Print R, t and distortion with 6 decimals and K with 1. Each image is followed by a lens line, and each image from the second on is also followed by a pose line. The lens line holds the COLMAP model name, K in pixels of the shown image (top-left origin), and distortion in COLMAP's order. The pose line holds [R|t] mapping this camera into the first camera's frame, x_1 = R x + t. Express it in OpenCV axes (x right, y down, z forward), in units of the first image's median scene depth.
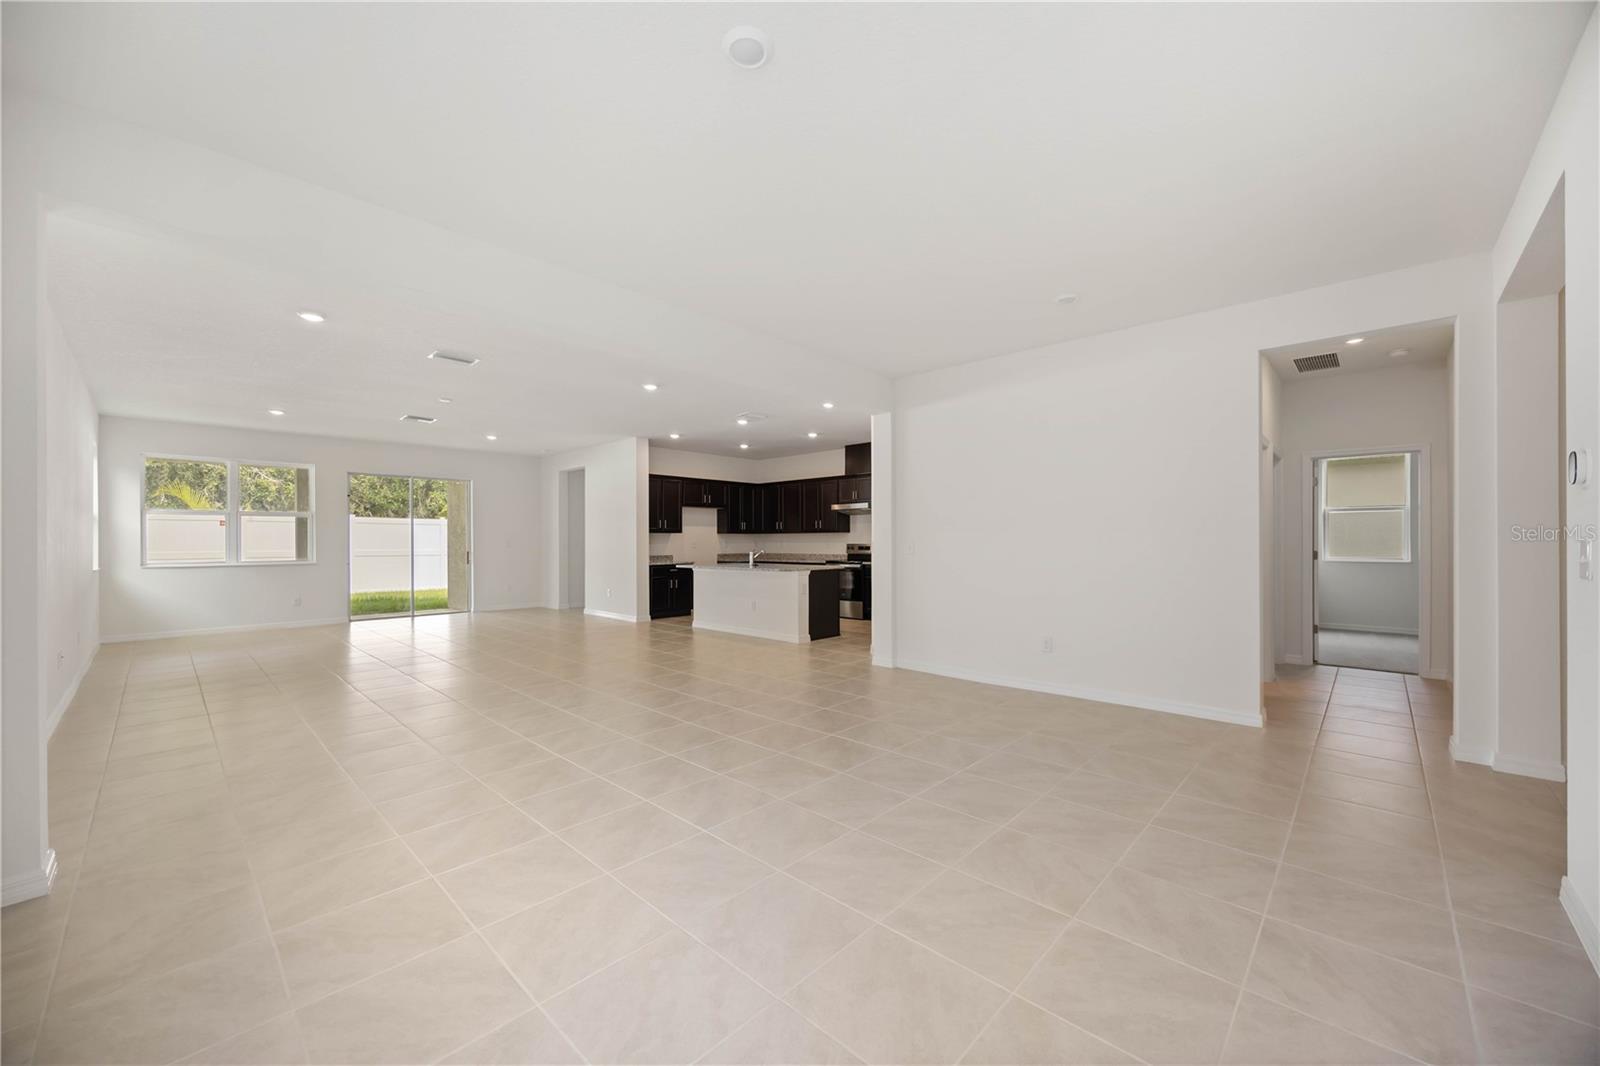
lens RADIAL K [[608.7, 0, 800.4], [0, 608.7, 541.4], [0, 0, 1]] dist [-0.002982, 0.000090]
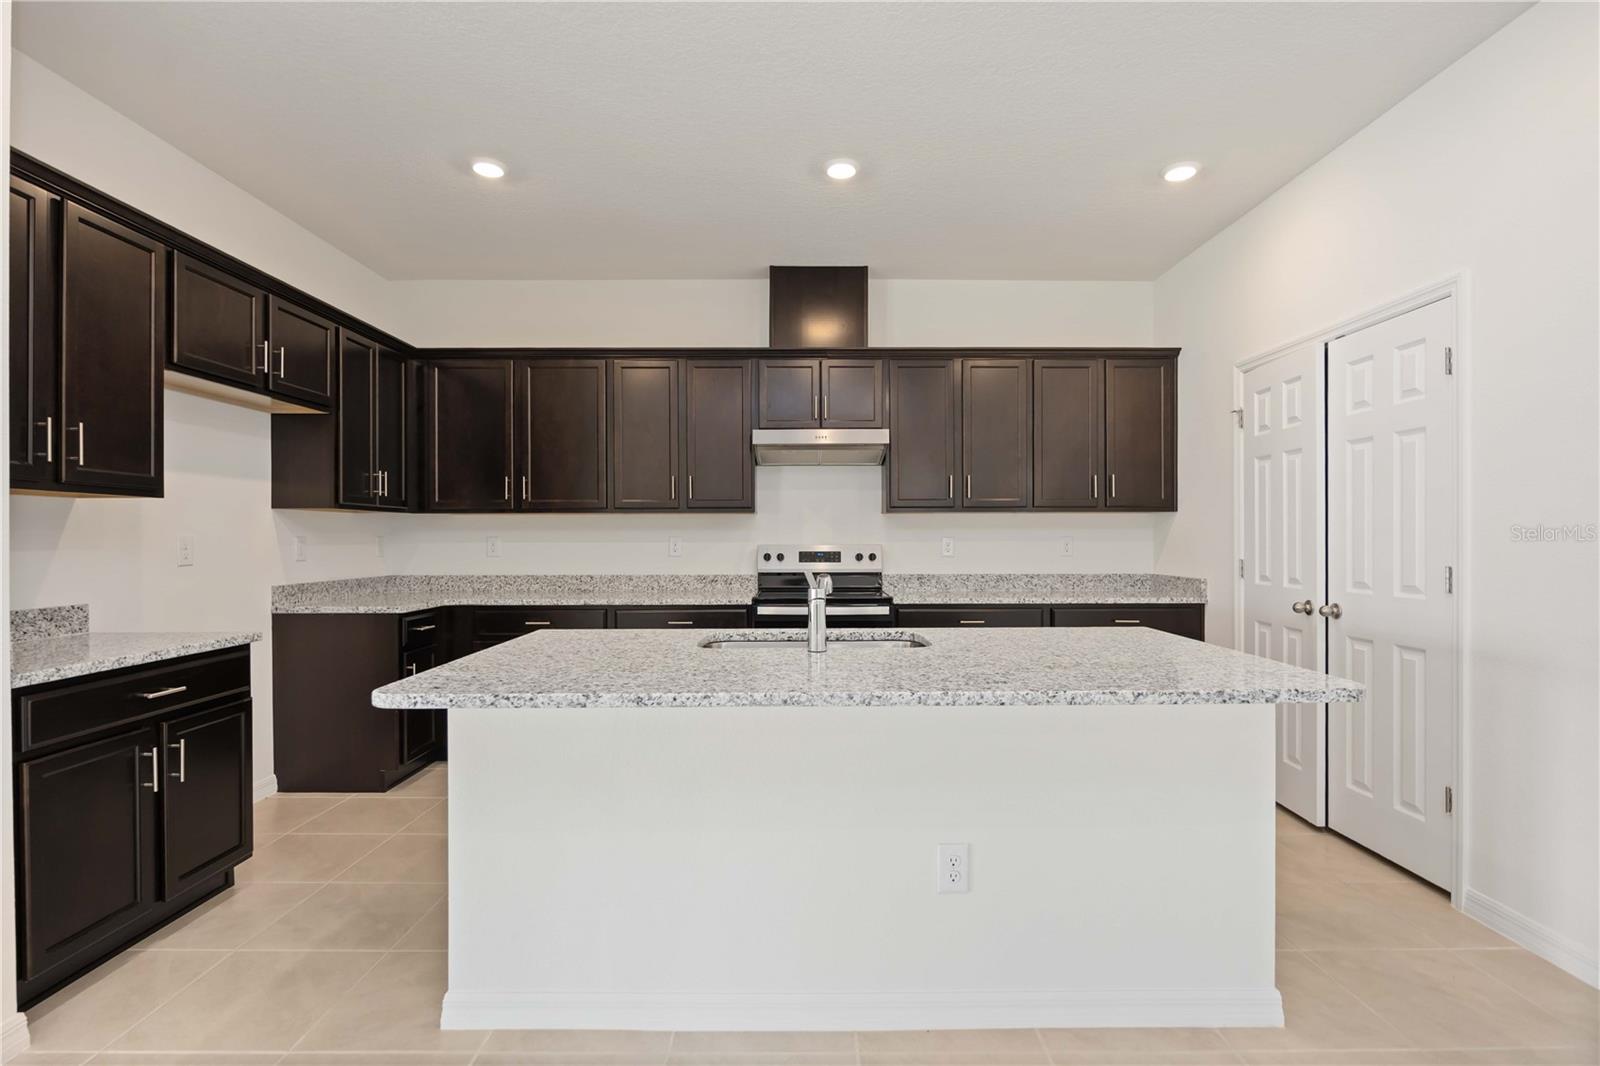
lens RADIAL K [[777.0, 0, 806.2], [0, 777.0, 539.9], [0, 0, 1]] dist [-0.000826, 0.002927]
pose [[0.724003, -0.000557, 0.689797, -0.221476], [0.000295, 1.000000, 0.000497, 0.000985], [-0.689797, -0.000157, 0.724003, 0.664572]]
